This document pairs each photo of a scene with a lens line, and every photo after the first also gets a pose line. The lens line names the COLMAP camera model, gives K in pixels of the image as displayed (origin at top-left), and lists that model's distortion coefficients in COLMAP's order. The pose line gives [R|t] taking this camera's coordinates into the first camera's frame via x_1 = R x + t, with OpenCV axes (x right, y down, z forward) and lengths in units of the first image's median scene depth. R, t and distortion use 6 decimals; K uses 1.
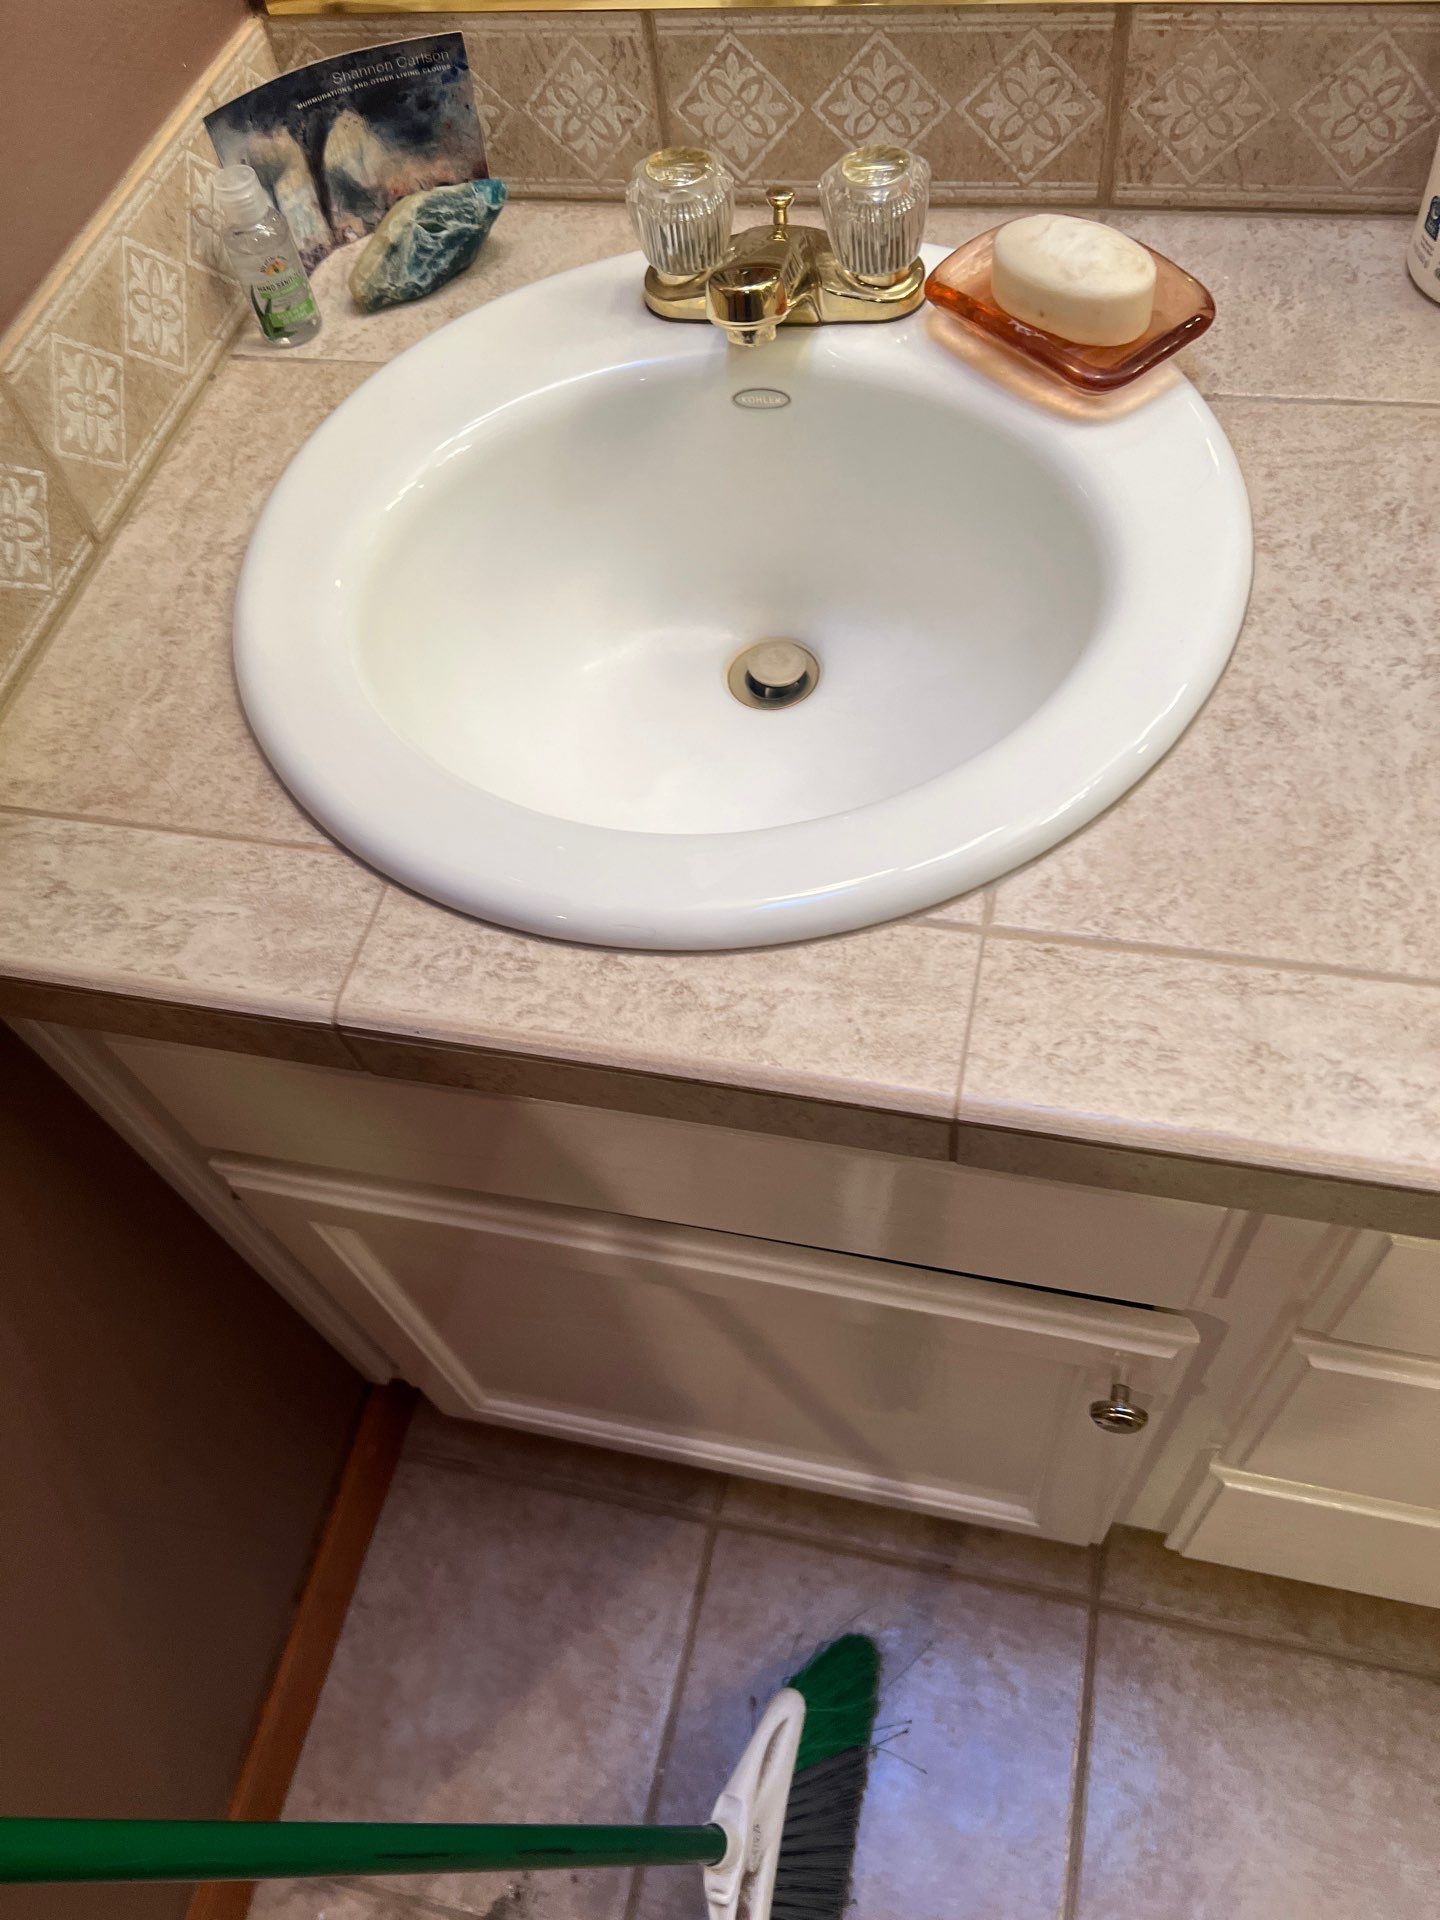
lens RADIAL K [[1456.1, 0, 711.5], [0, 1456.1, 960.1], [0, 0, 1]] dist [0.037150, -0.045351]
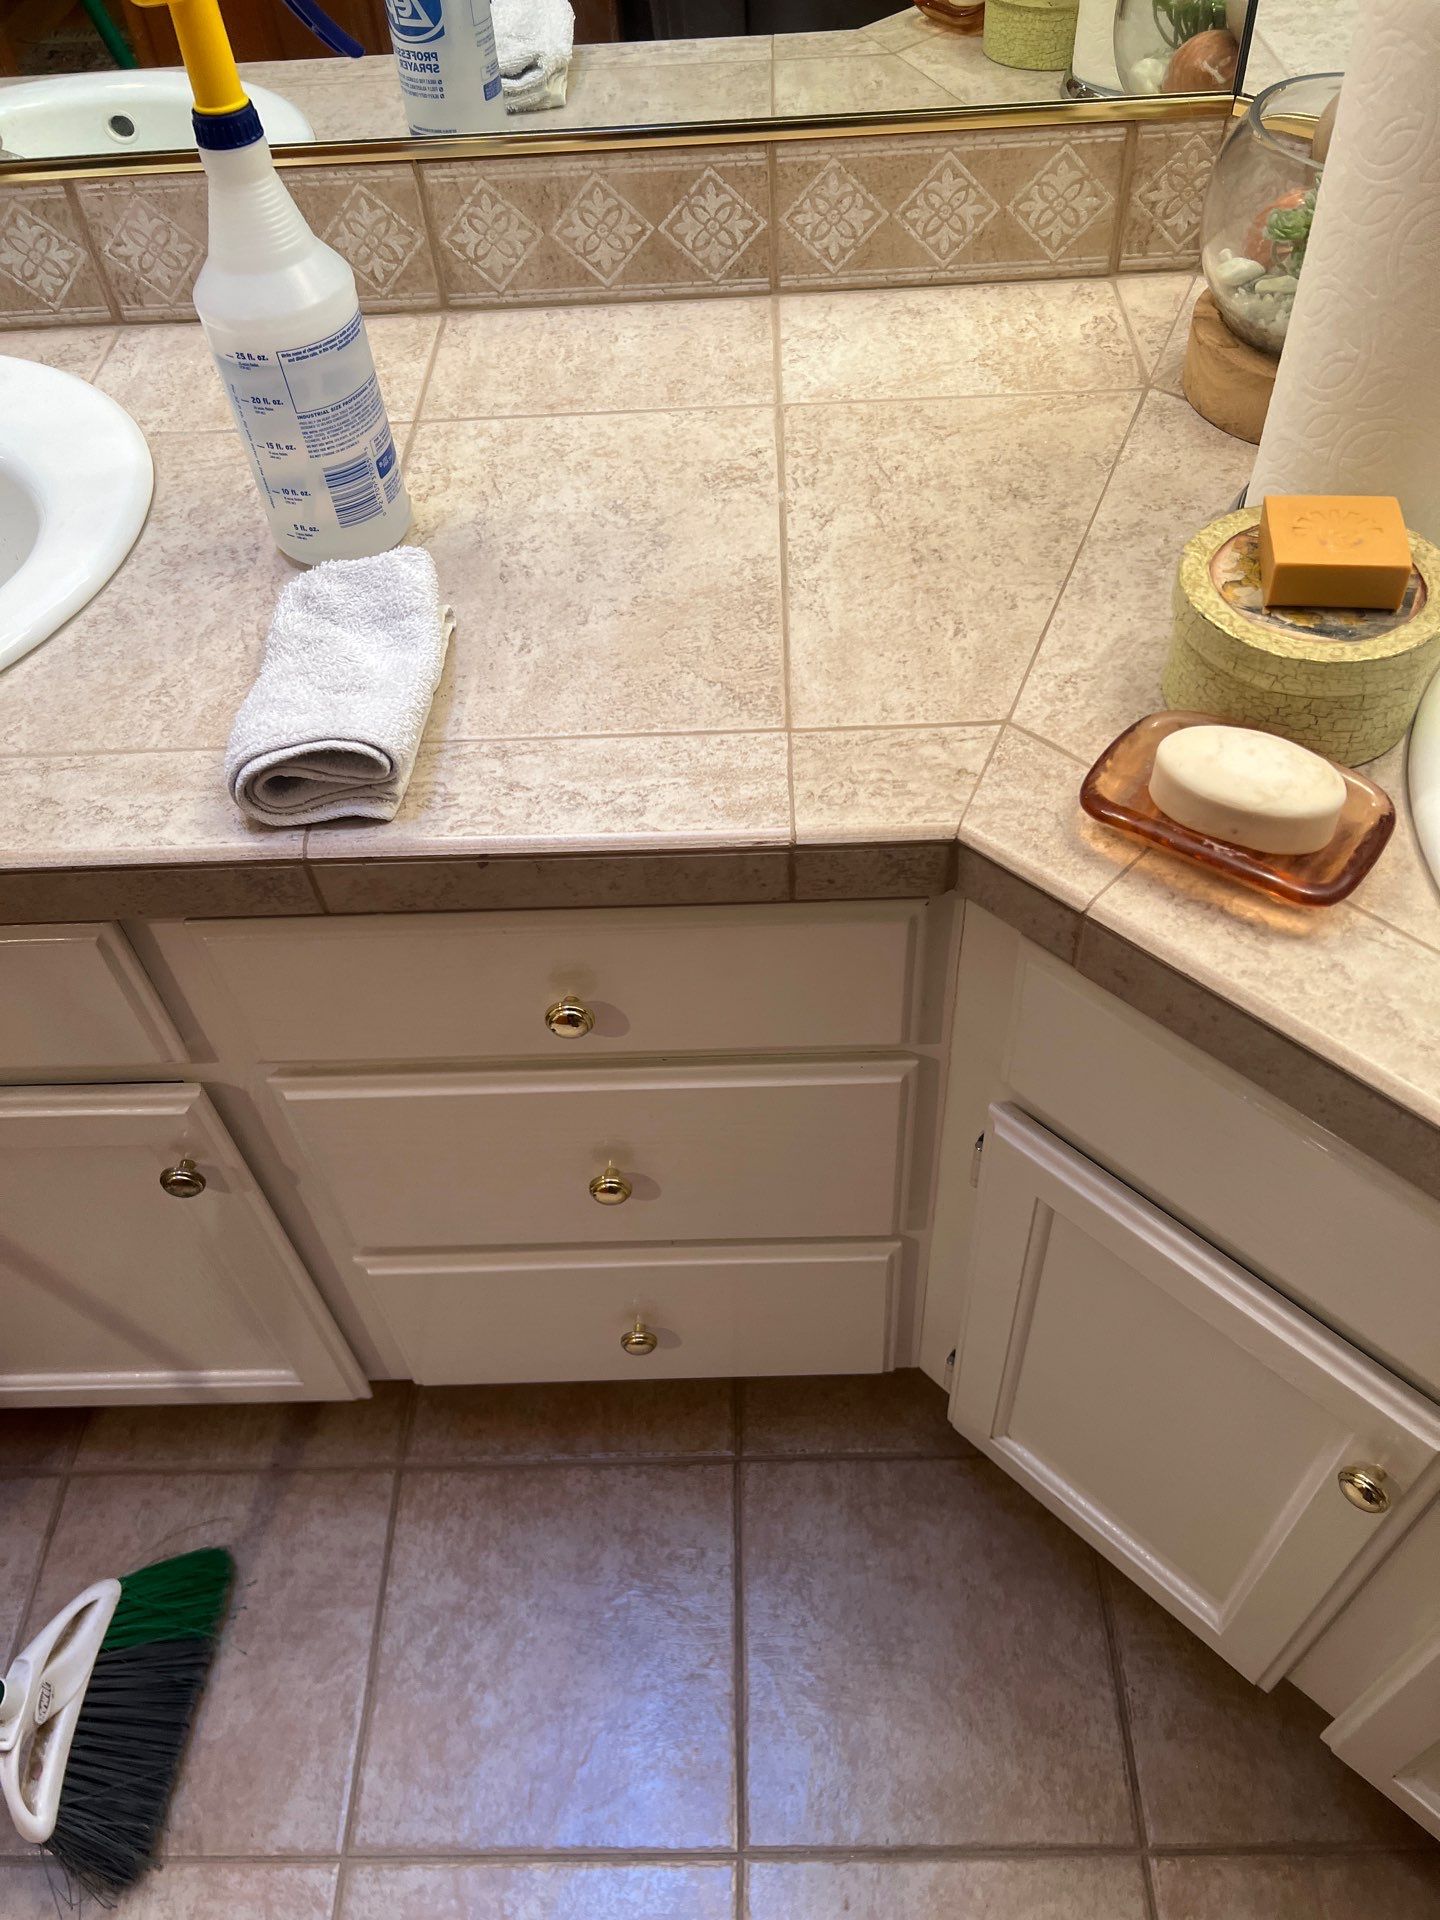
lens RADIAL K [[1456.1, 0, 712.5], [0, 1456.1, 969.6], [0, 0, 1]] dist [0.037150, -0.045351]
pose [[0.974186, -0.126076, 0.187262, 0.364387], [0.151042, 0.980513, -0.125619, 0.254916], [-0.167775, 0.150661, 0.974245, -0.256178]]
